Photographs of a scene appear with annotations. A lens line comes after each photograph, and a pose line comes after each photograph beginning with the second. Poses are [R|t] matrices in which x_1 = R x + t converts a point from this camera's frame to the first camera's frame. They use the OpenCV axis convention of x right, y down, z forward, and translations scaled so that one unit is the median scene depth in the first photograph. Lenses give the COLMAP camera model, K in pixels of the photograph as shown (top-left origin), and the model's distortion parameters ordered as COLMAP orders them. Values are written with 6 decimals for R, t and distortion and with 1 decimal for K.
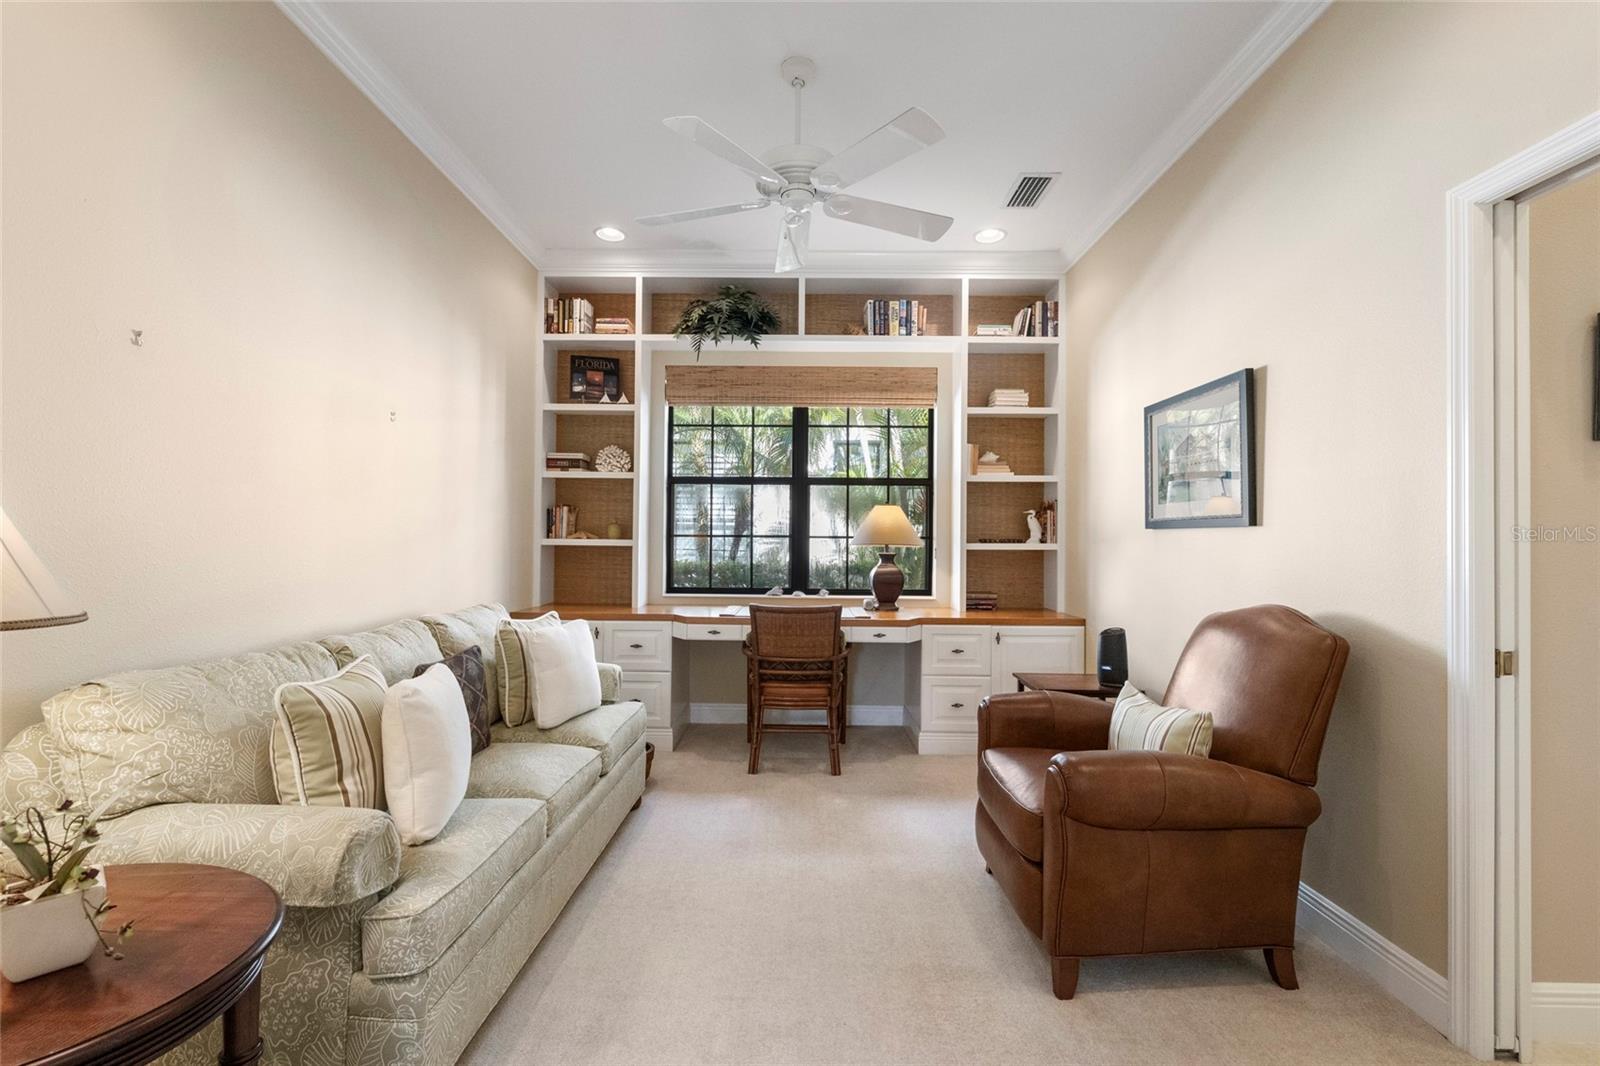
lens RADIAL K [[679.3, 0, 793.7], [0, 679.3, 539.1], [0, 0, 1]] dist [-0.000376, 0.000265]
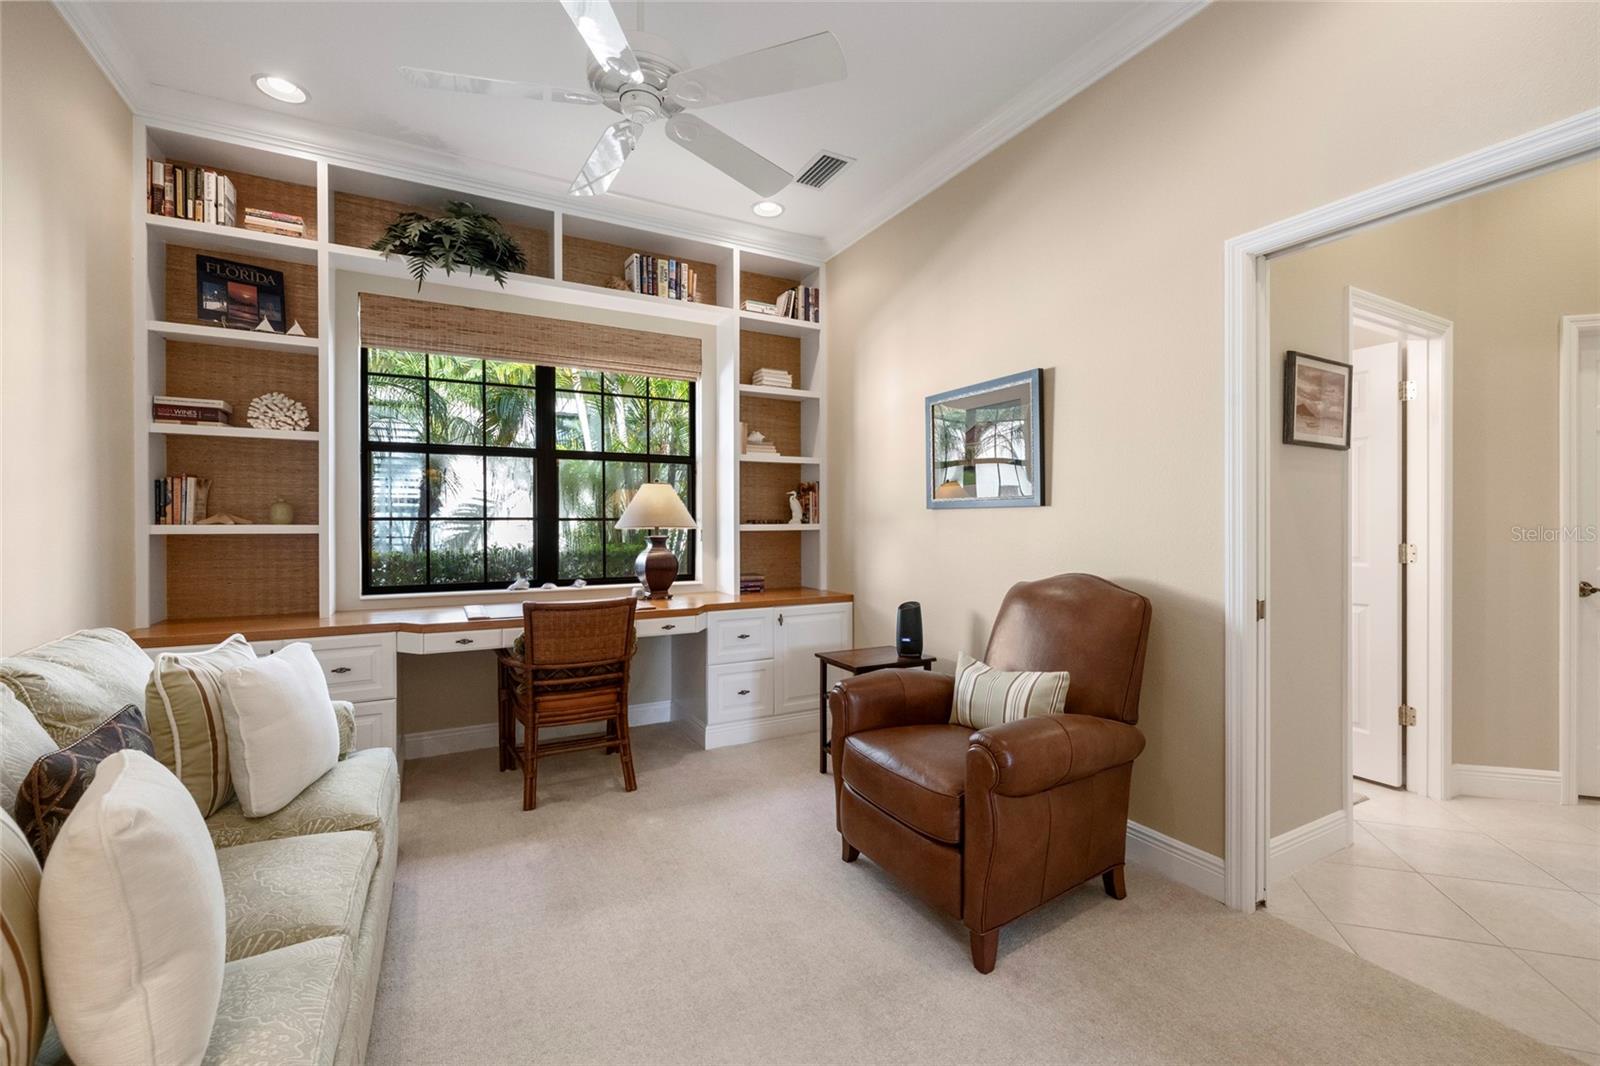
lens RADIAL K [[675.0, 0, 793.9], [0, 675.0, 531.4], [0, 0, 1]] dist [-0.000383, 0.000490]
pose [[0.871785, -0.016741, 0.489603, -0.148692], [0.009247, 0.999800, 0.017720, -0.000116], [-0.489801, -0.010921, 0.871766, 0.120716]]
